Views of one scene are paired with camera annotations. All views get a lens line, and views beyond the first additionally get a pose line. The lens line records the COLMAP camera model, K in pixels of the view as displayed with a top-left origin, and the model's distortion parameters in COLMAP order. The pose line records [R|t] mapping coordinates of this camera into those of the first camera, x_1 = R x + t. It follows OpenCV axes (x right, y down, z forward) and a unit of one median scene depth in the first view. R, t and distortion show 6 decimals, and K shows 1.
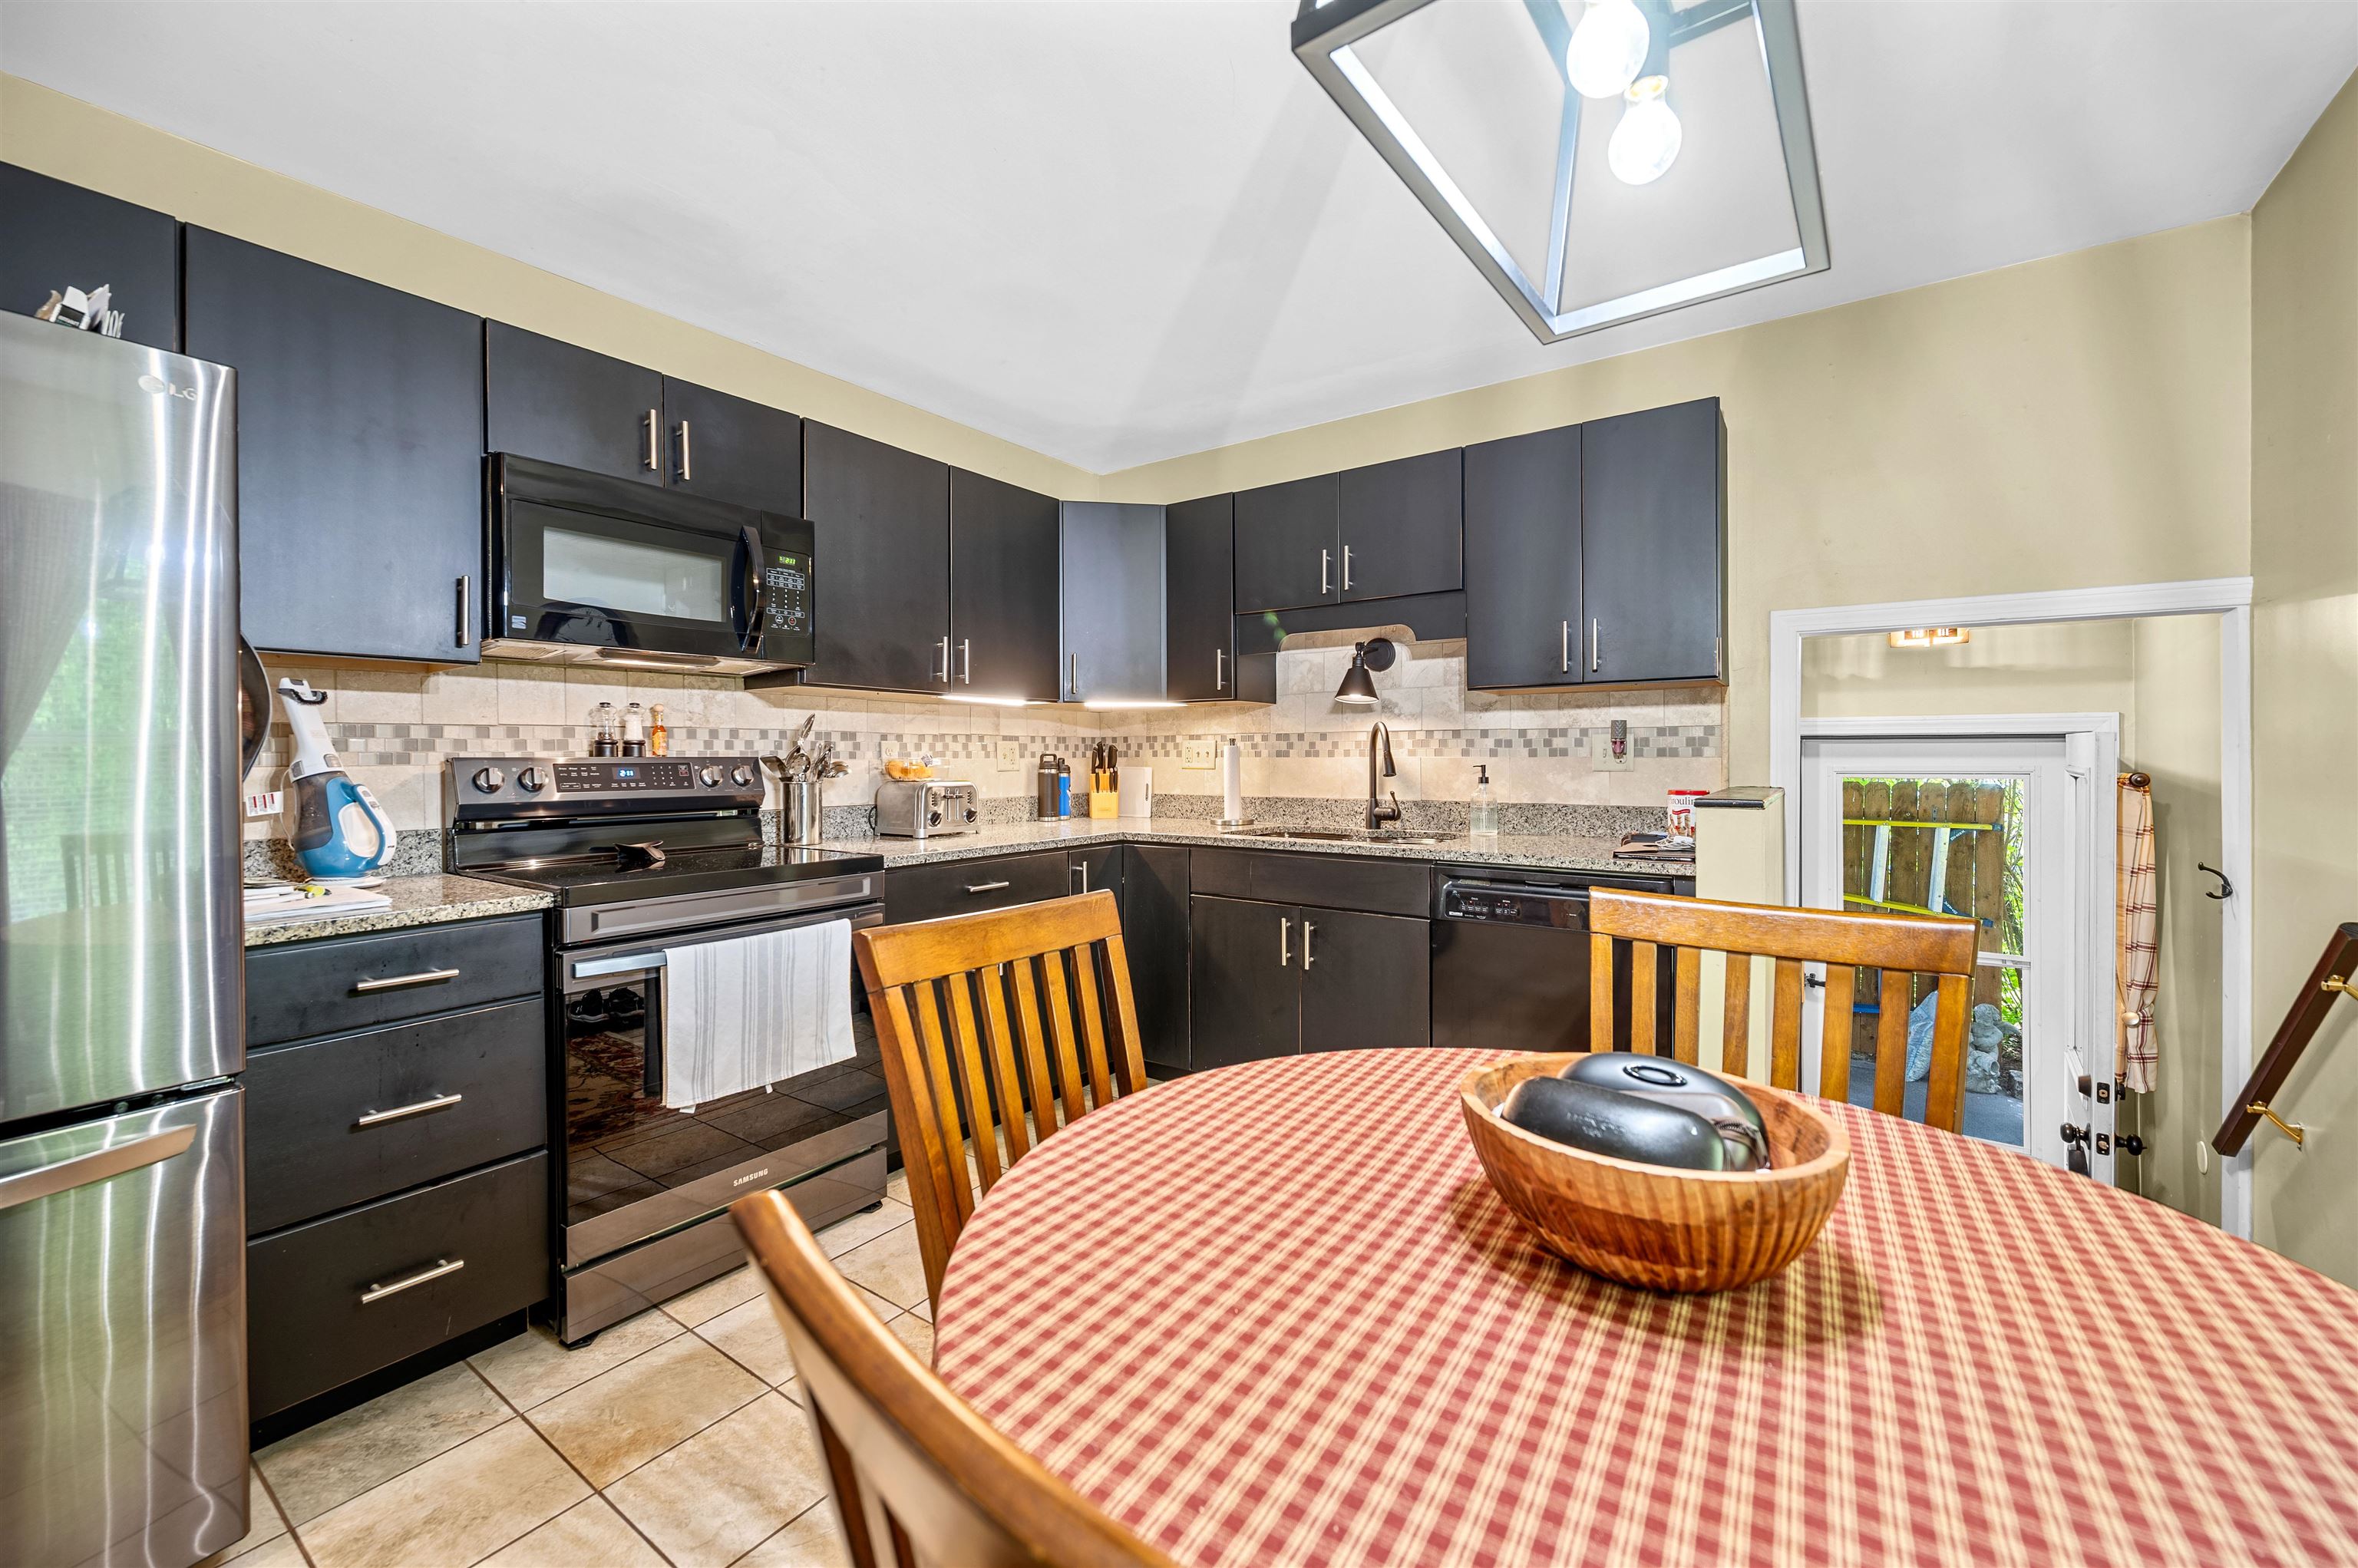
lens RADIAL K [[940.9, 0, 1168.7], [0, 940.9, 798.4], [0, 0, 1]] dist [-0.000818, -0.000097]
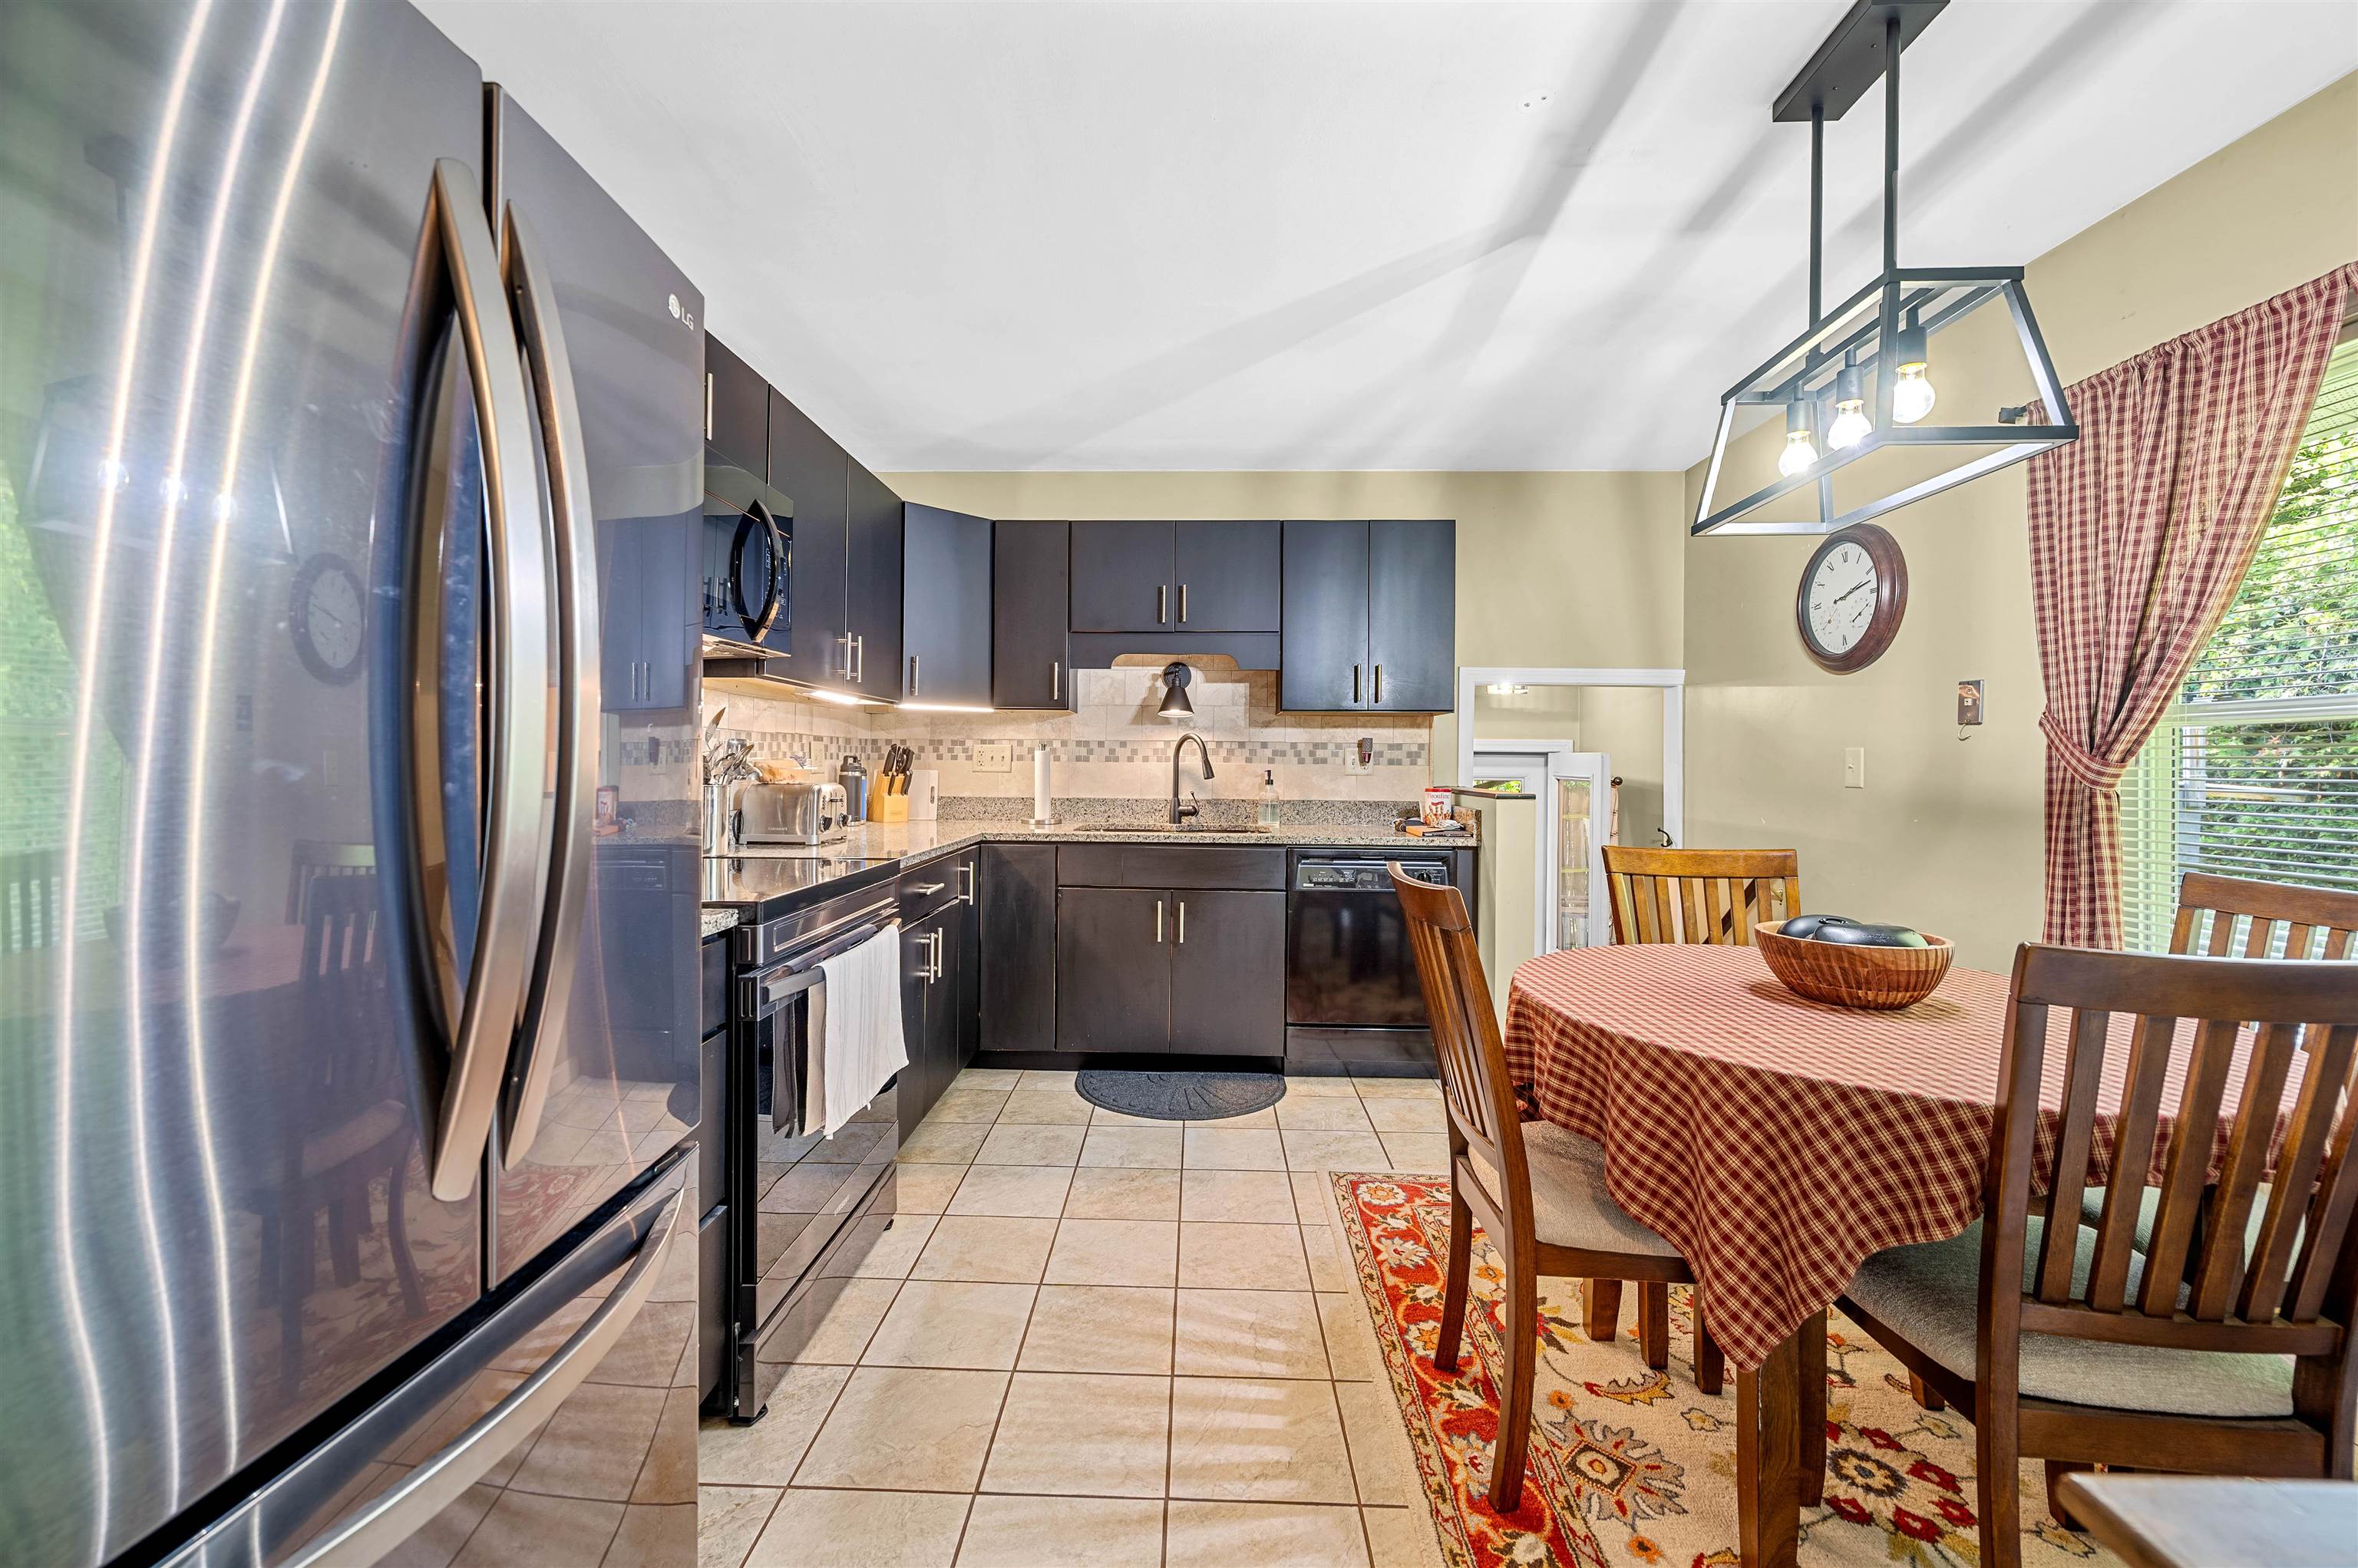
lens RADIAL K [[940.9, 0, 1168.7], [0, 940.9, 798.4], [0, 0, 1]] dist [-0.000818, -0.000097]
pose [[0.831148, -0.010775, 0.555947, -0.450769], [0.013496, 0.999909, -0.000797, 0.001634], [-0.555888, 0.008165, 0.831217, 0.023305]]
